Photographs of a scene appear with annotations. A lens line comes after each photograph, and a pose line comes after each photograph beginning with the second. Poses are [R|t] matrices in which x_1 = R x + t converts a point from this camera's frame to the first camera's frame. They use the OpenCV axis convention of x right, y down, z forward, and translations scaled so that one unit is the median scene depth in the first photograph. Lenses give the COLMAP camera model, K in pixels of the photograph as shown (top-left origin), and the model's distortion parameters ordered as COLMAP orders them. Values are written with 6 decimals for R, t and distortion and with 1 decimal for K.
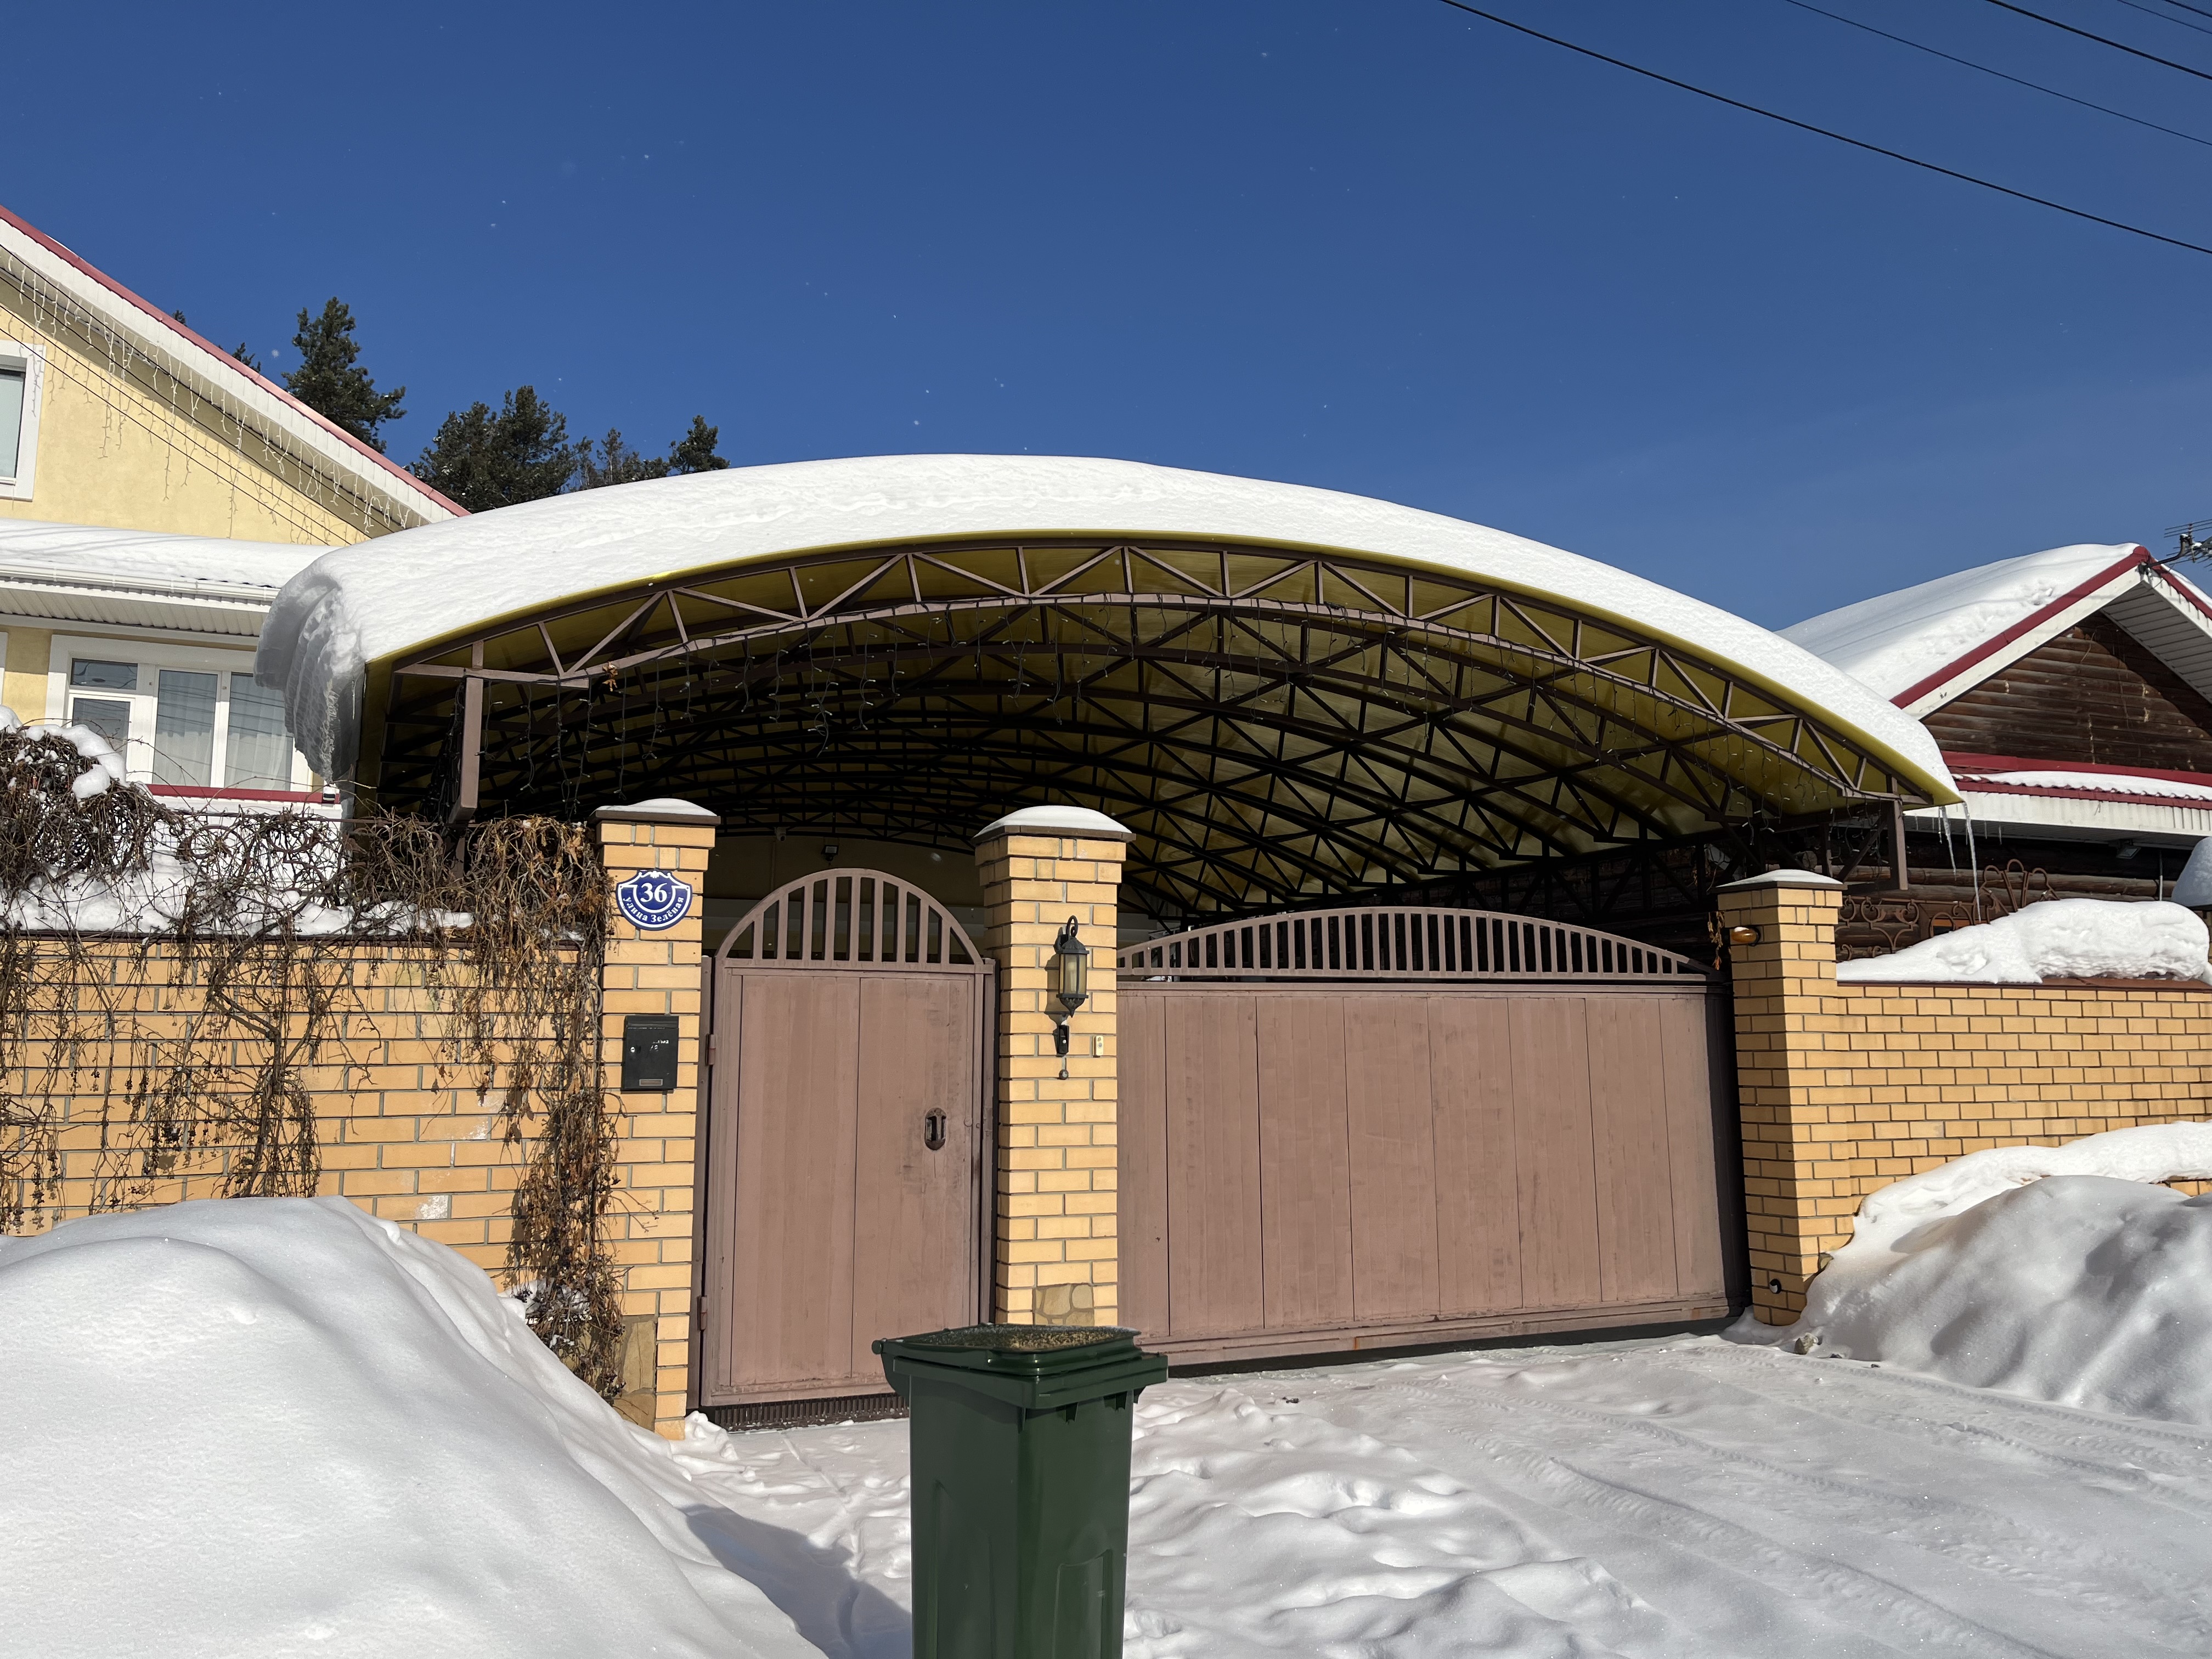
lens RADIAL K [[1671.9, 0, 1089.3], [0, 1671.9, 844.5], [0, 0, 1]] dist [0.055853, -0.063772]
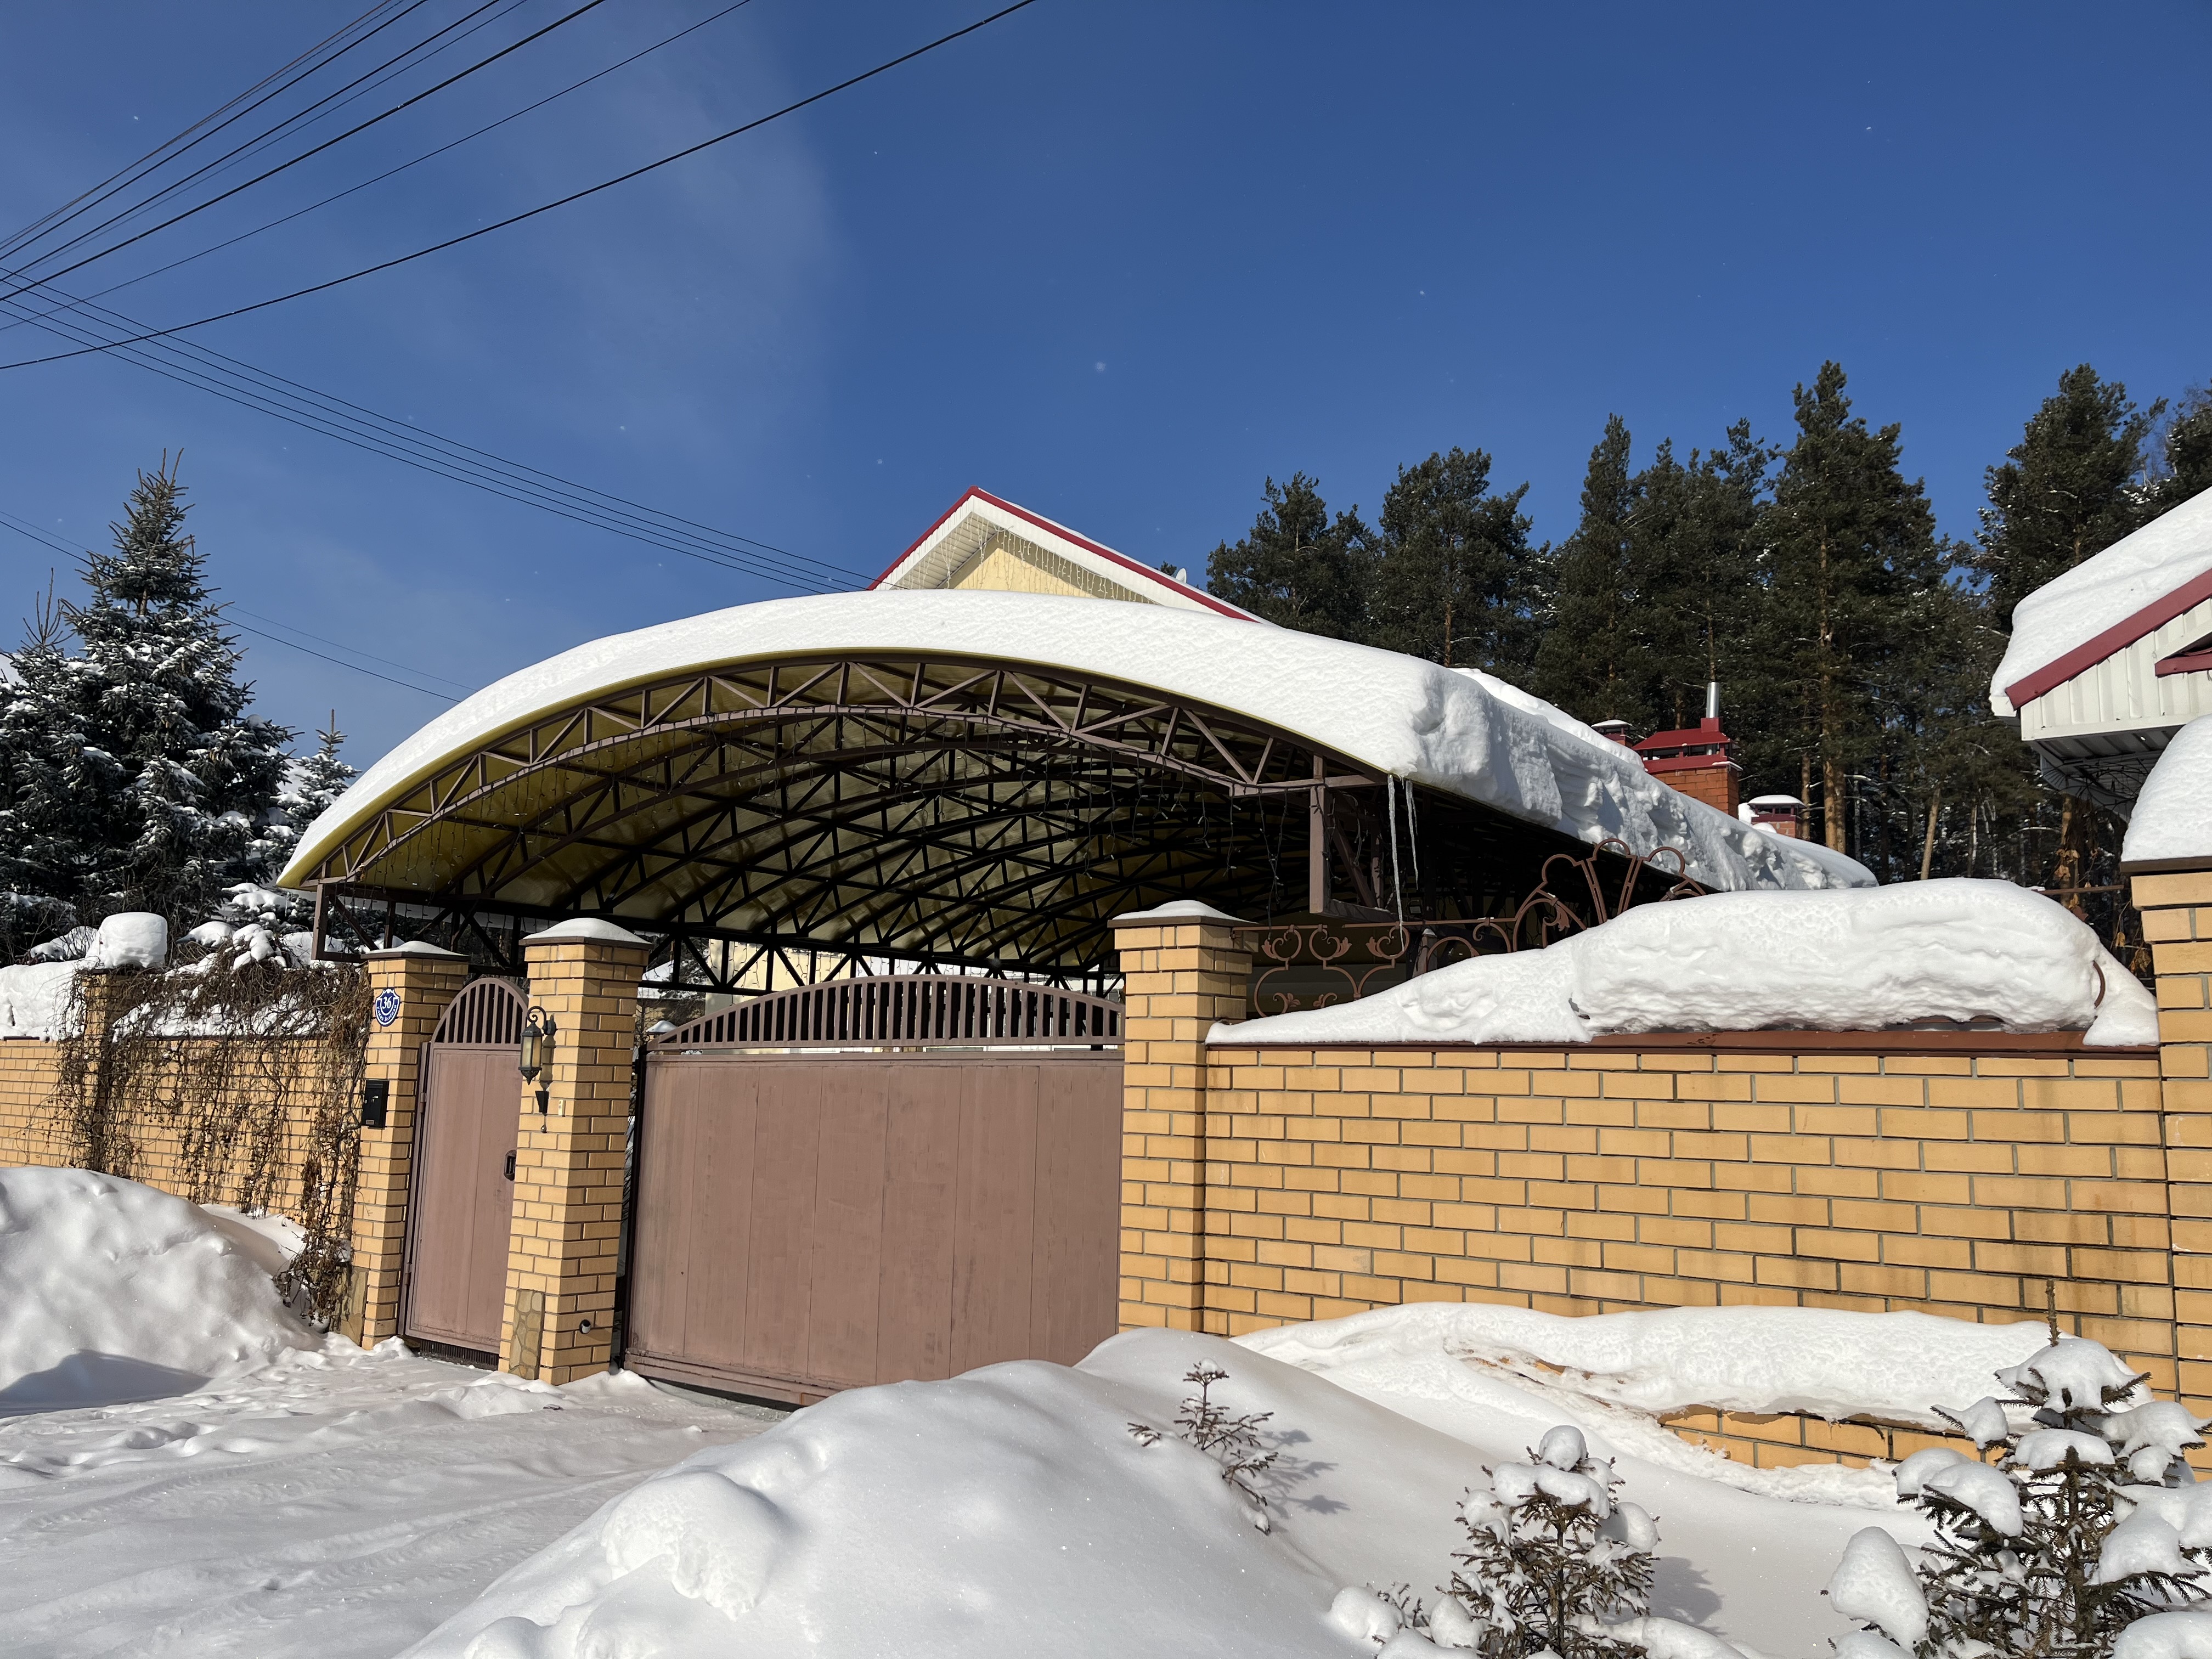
lens RADIAL K [[1671.9, 0, 1081.7], [0, 1671.9, 848.4], [0, 0, 1]] dist [0.055853, -0.063772]
pose [[0.480816, -0.110206, -0.869868, 1.249100], [0.085899, 0.993218, -0.078354, 0.055403], [0.872604, -0.037047, 0.487022, 0.684217]]
